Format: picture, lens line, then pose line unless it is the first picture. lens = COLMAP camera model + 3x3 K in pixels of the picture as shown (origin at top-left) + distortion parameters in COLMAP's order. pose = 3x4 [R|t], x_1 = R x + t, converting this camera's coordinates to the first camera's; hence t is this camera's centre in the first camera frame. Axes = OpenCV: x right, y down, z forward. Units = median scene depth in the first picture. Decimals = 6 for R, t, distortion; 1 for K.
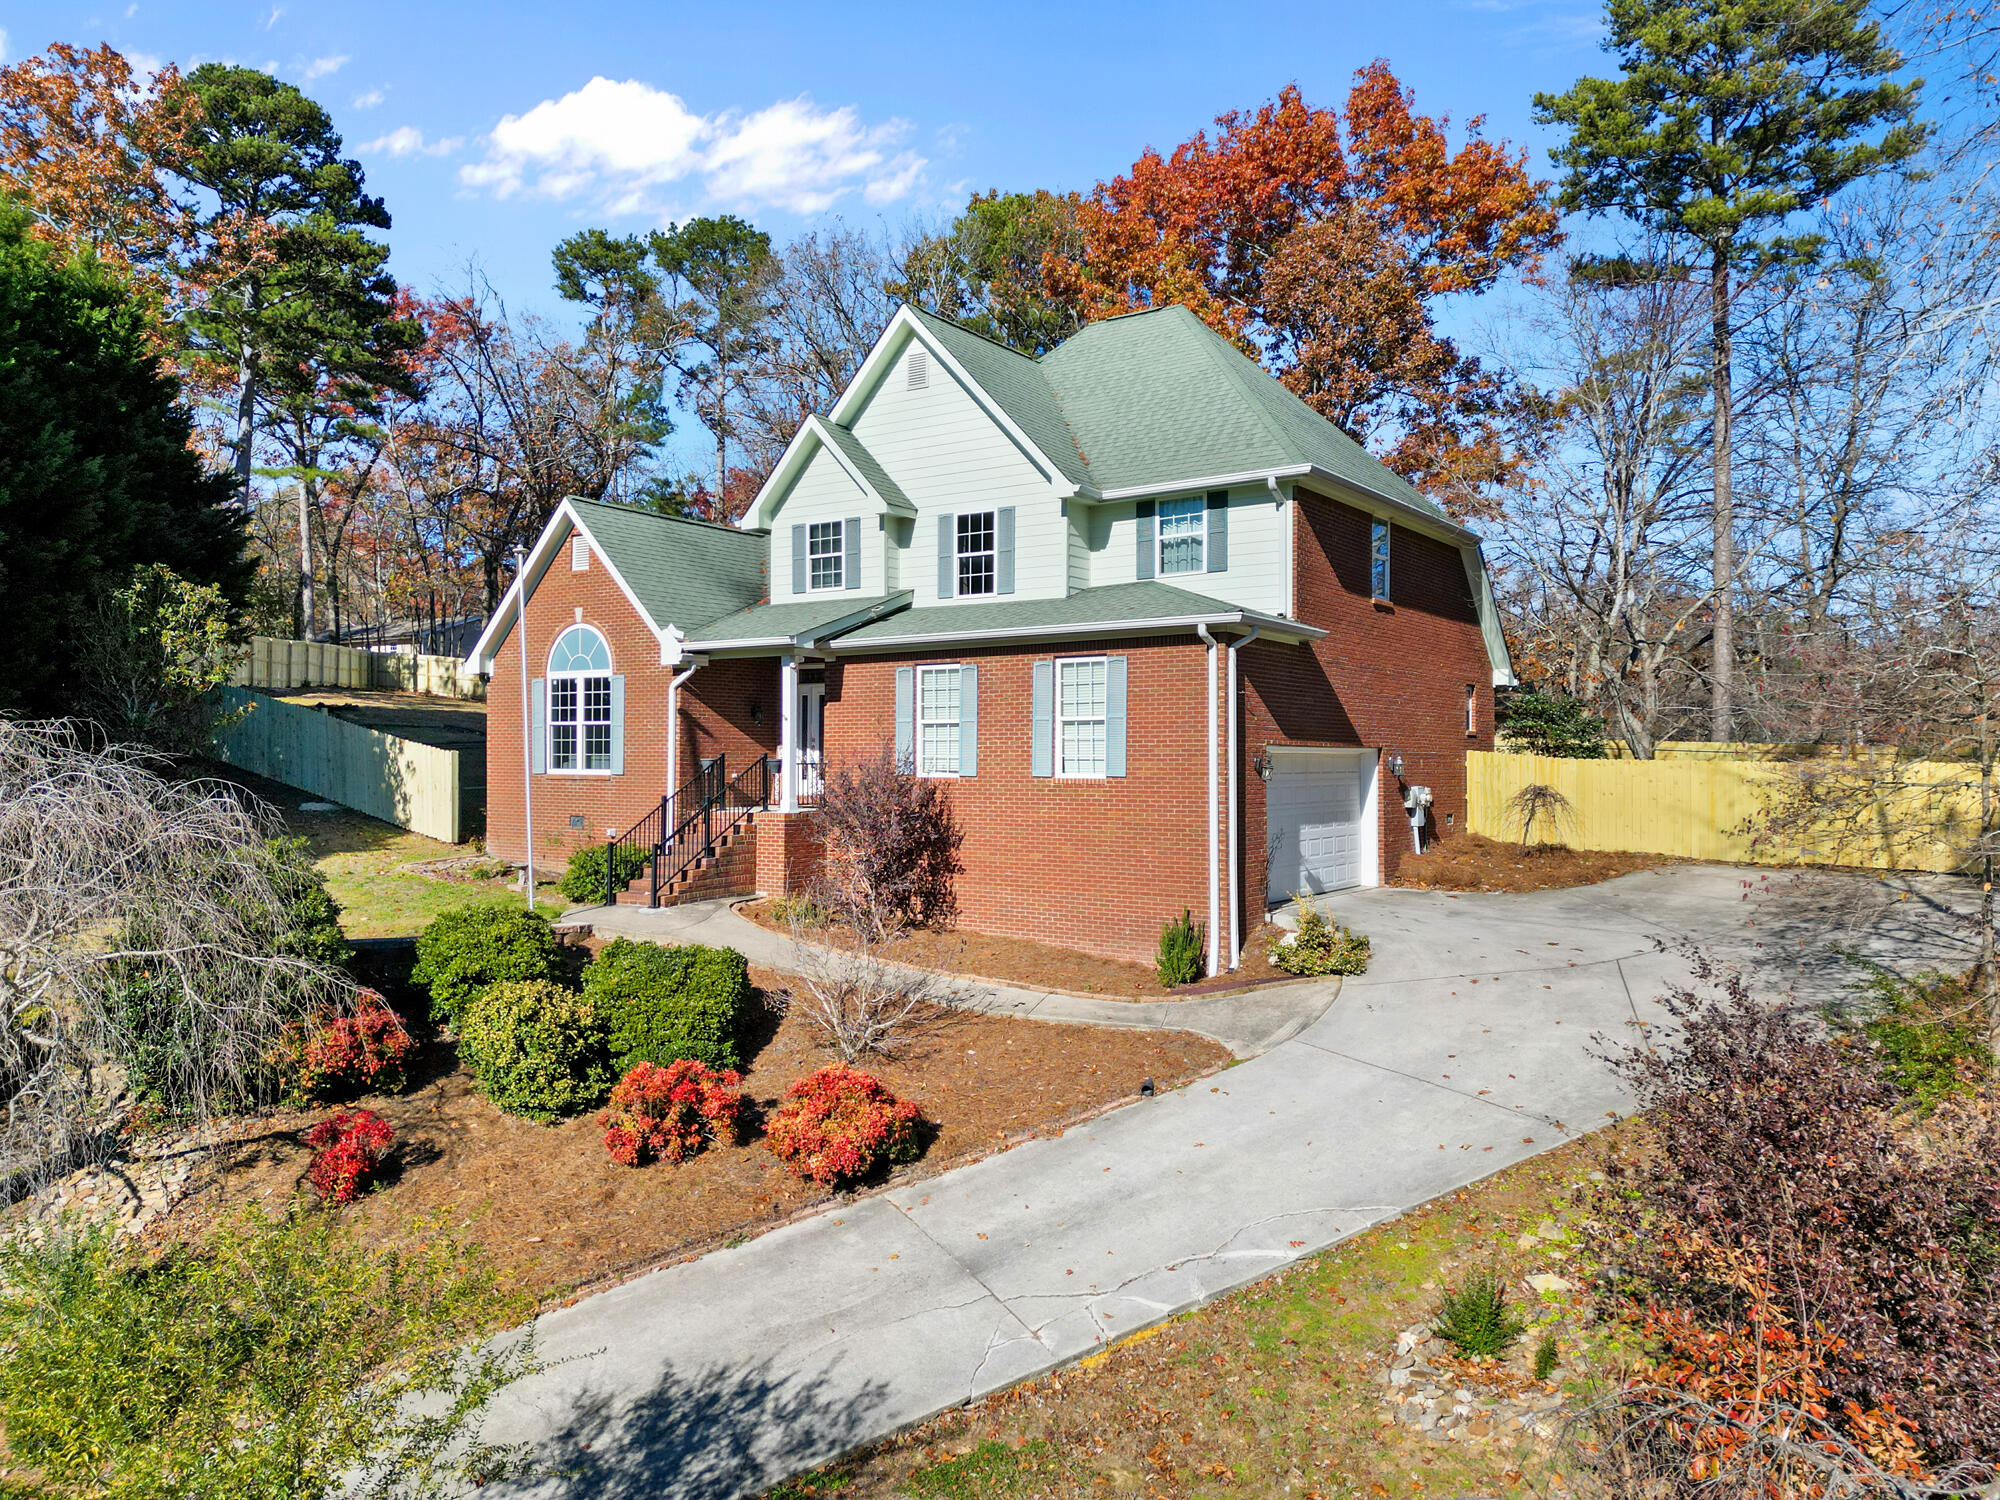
lens RADIAL K [[1425.1, 0, 963.1], [0, 1425.1, 744.6], [0, 0, 1]] dist [0.051229, -0.015919]
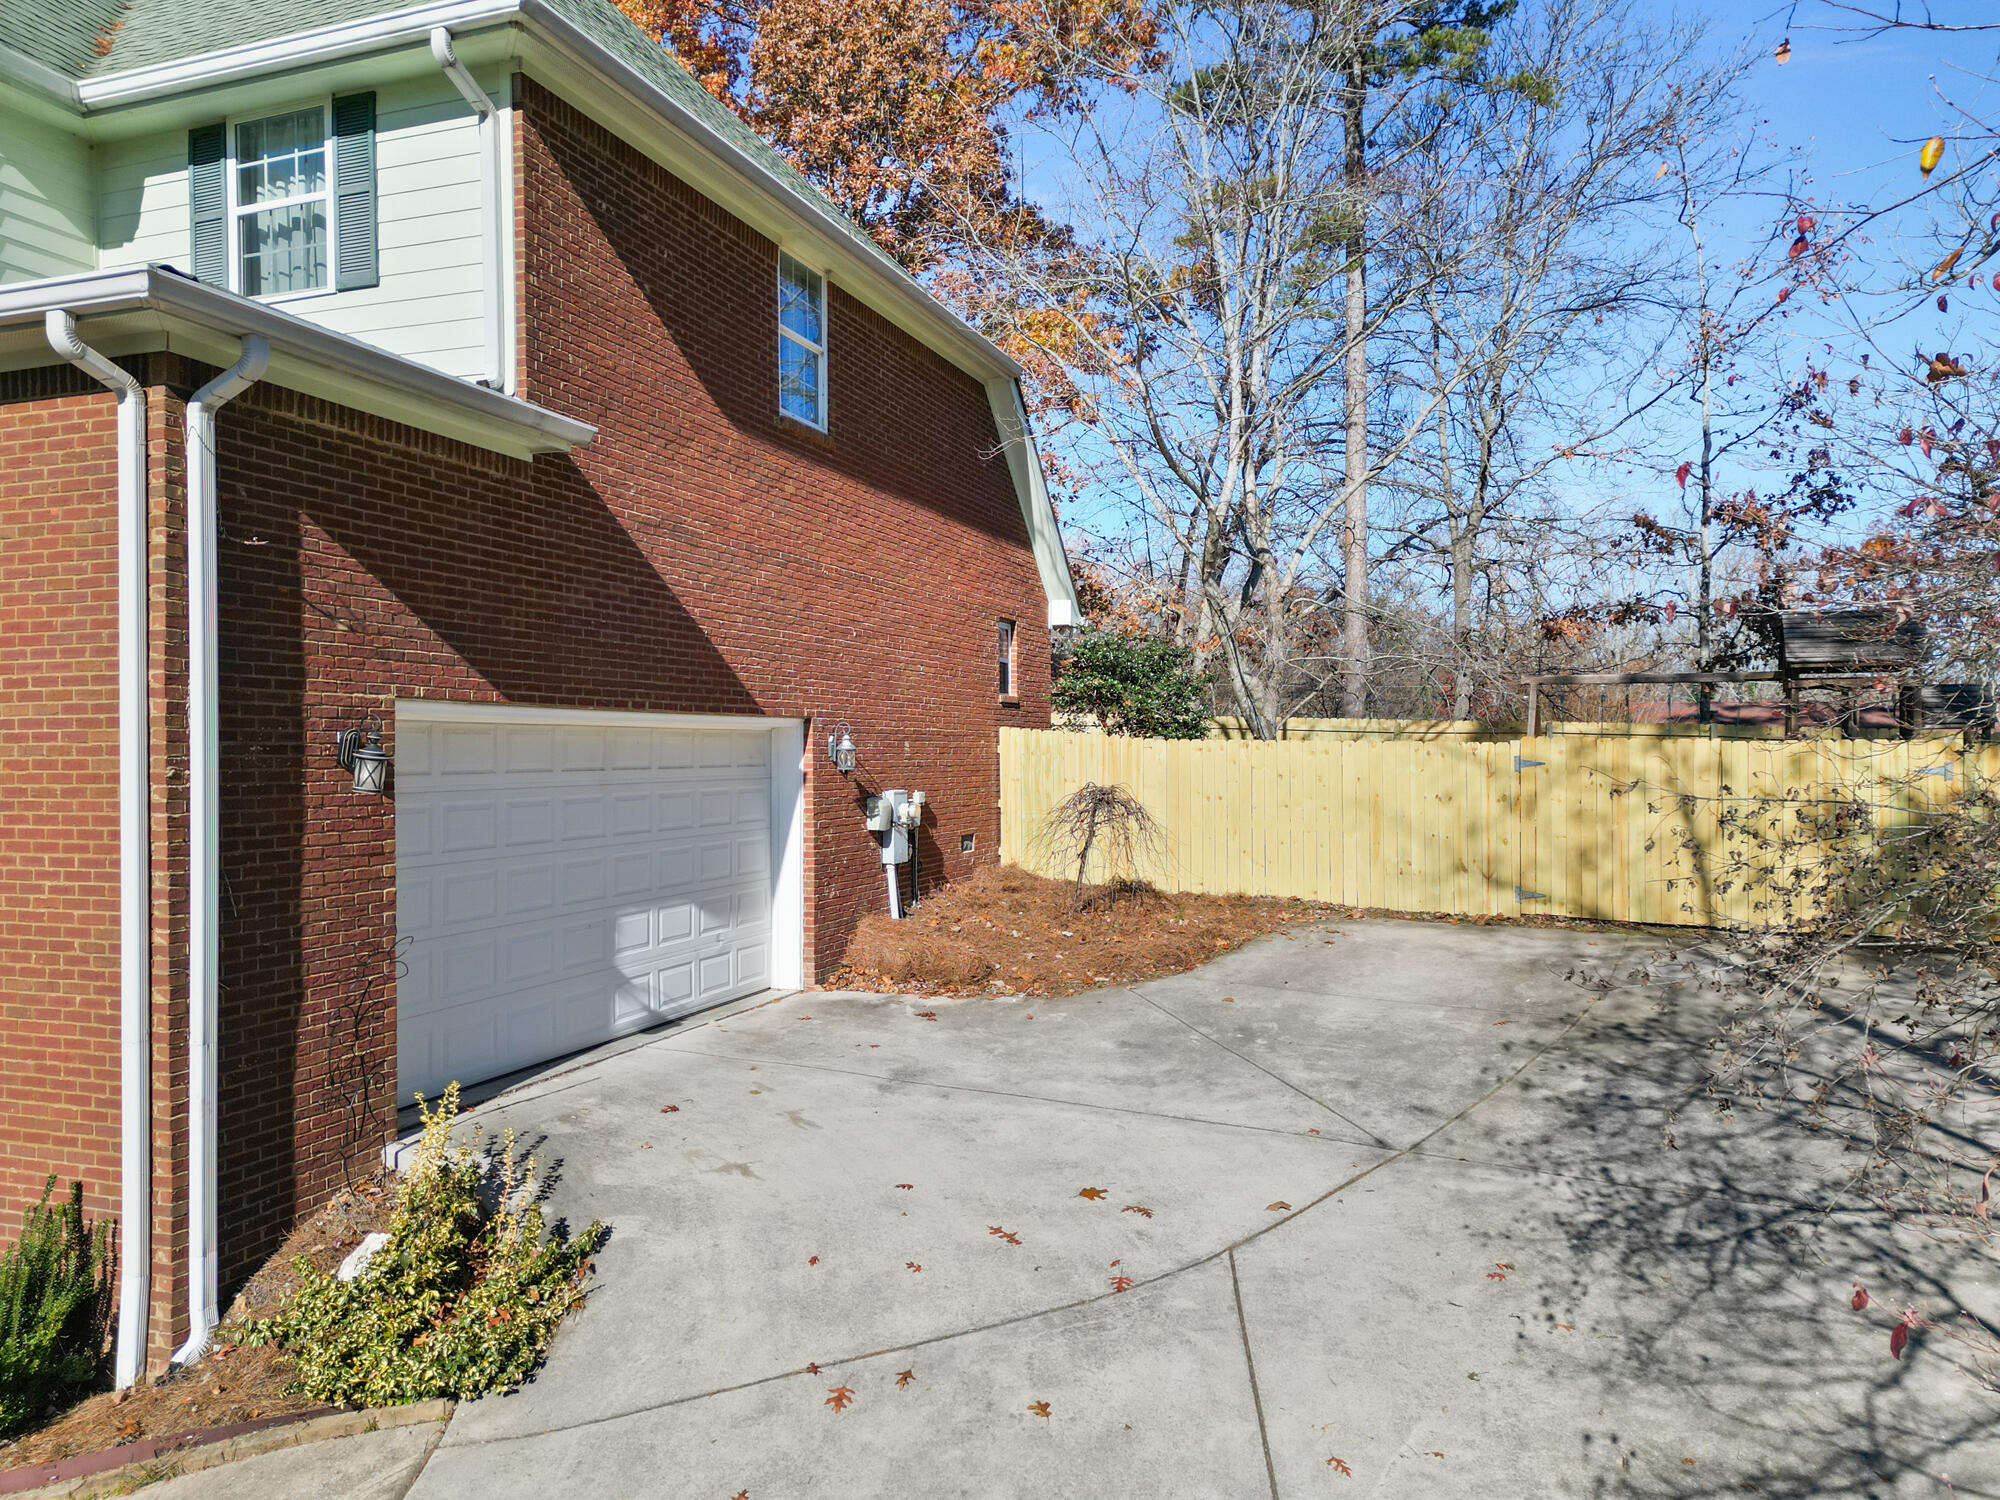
lens RADIAL K [[1425.1, 0, 991.7], [0, 1425.1, 745.8], [0, 0, 1]] dist [0.051229, -0.015919]
pose [[0.965885, -0.003780, 0.258944, 0.226040], [0.001573, 0.999961, 0.008731, 0.008155], [-0.258966, -0.008026, 0.965853, 0.497812]]
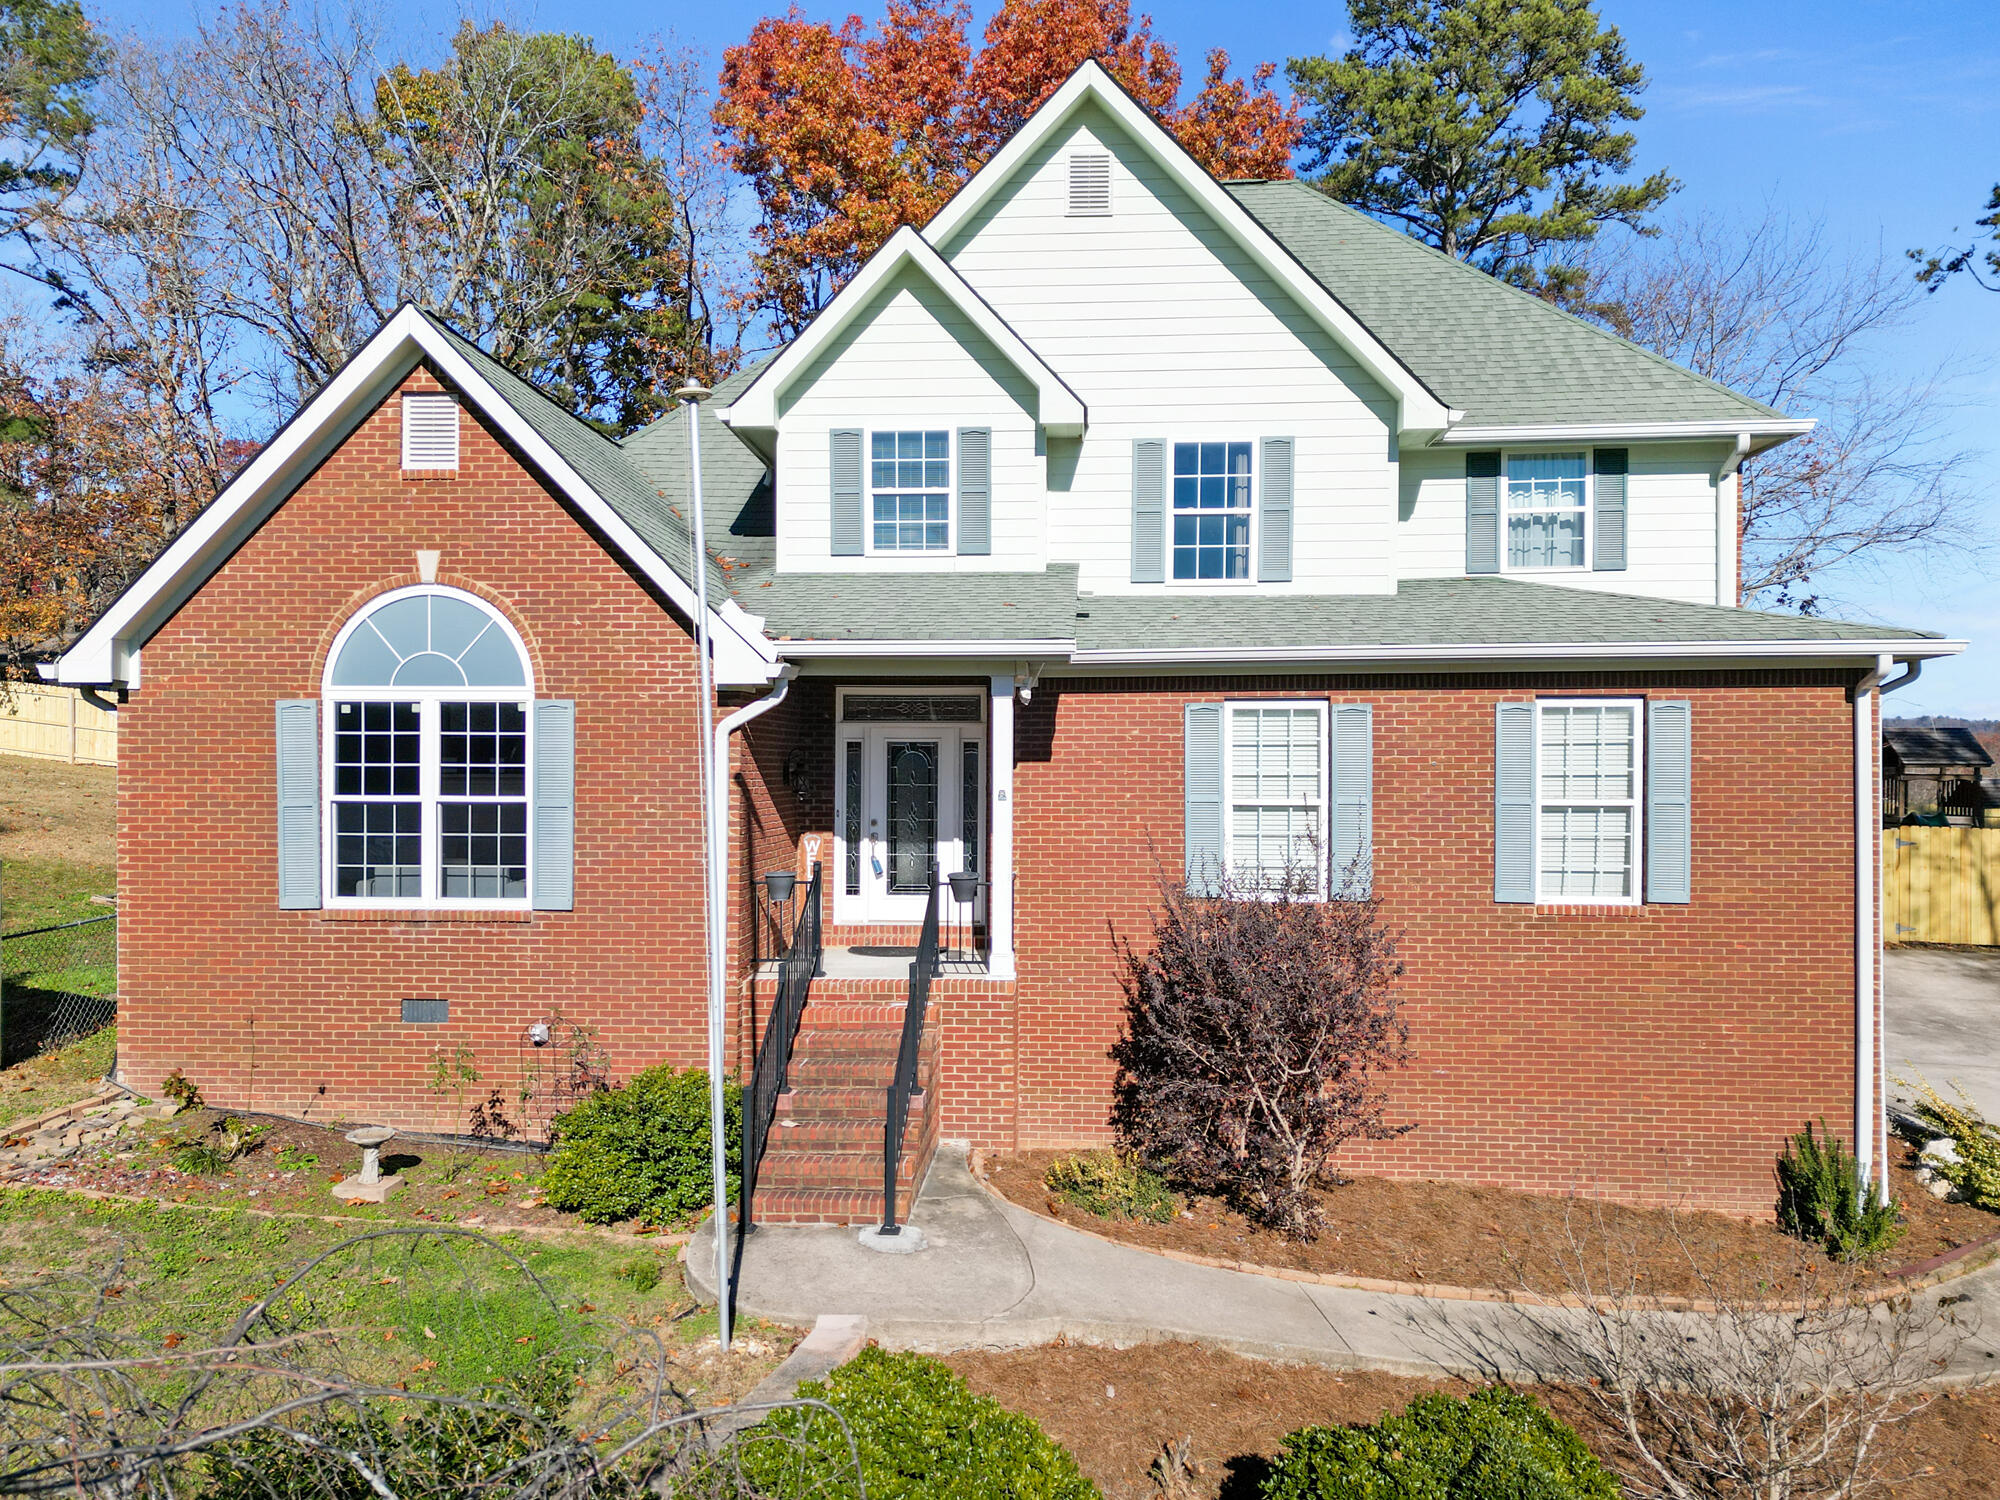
lens RADIAL K [[1425.1, 0, 993.6], [0, 1425.1, 759.0], [0, 0, 1]] dist [0.051229, -0.015919]
pose [[0.849917, 0.000139, 0.526916, -0.377911], [-0.004868, 0.999959, 0.007587, -0.034256], [-0.526894, -0.009013, 0.849883, 0.535240]]
